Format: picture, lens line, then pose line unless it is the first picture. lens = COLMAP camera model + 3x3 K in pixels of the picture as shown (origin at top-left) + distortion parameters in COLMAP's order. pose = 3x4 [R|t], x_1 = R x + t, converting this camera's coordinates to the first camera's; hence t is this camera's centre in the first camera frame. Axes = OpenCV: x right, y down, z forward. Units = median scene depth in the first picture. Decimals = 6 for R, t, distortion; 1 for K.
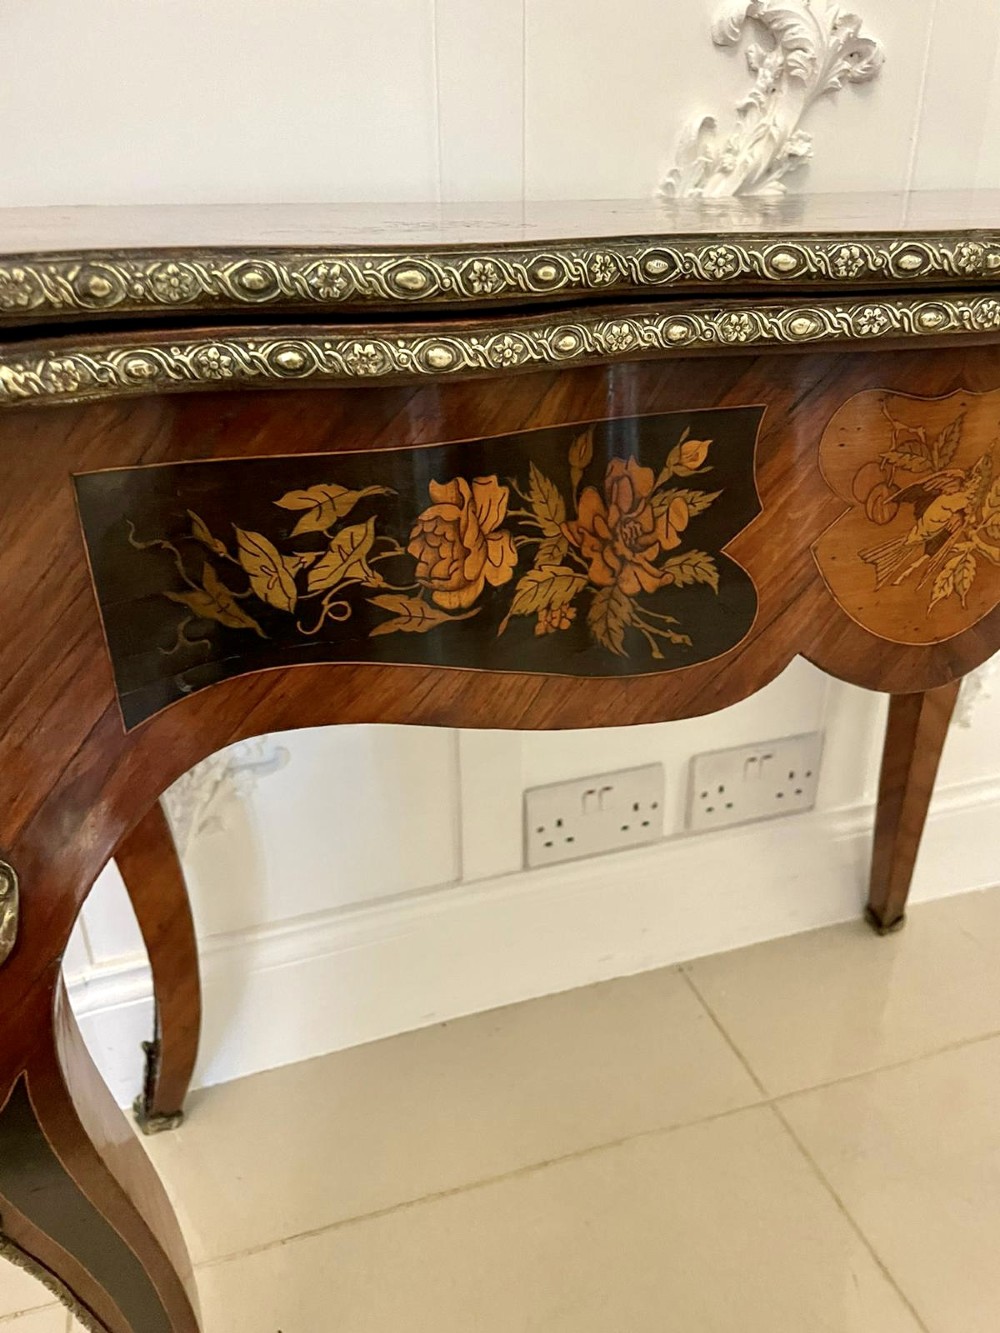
lens RADIAL K [[998.7, 0, 500.0], [0, 998.7, 666.5], [0, 0, 1]] dist [0.091047, -0.110305]
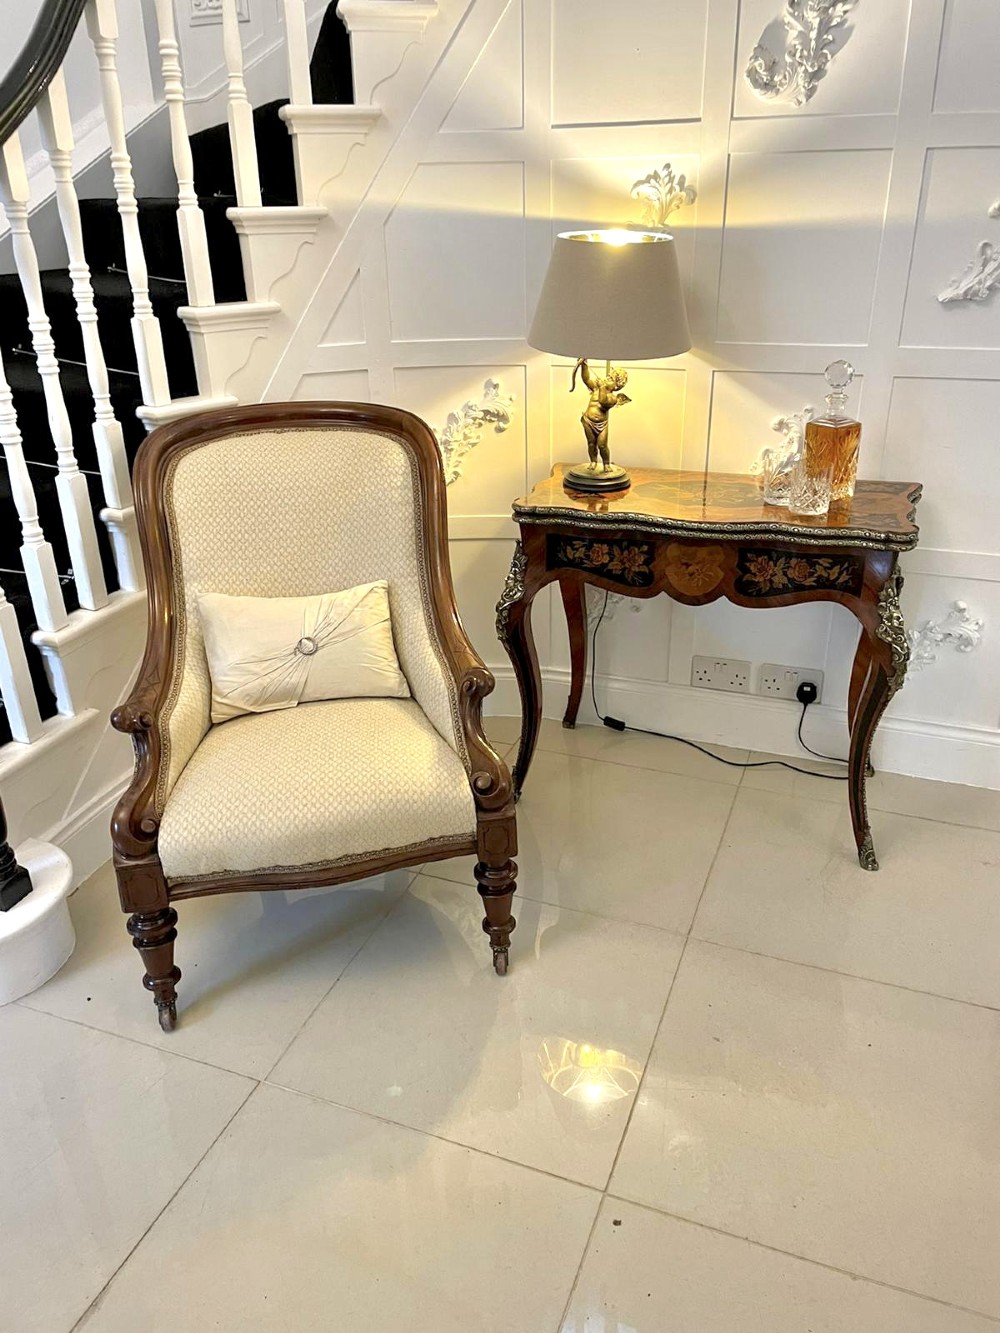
lens RADIAL K [[998.7, 0, 500.0], [0, 998.7, 666.5], [0, 0, 1]] dist [0.091047, -0.110305]
pose [[0.781357, 0.257055, -0.568686, 2.813113], [-0.272468, 0.960310, 0.059714, 0.299024], [0.561465, 0.108291, 0.820384, -3.828164]]
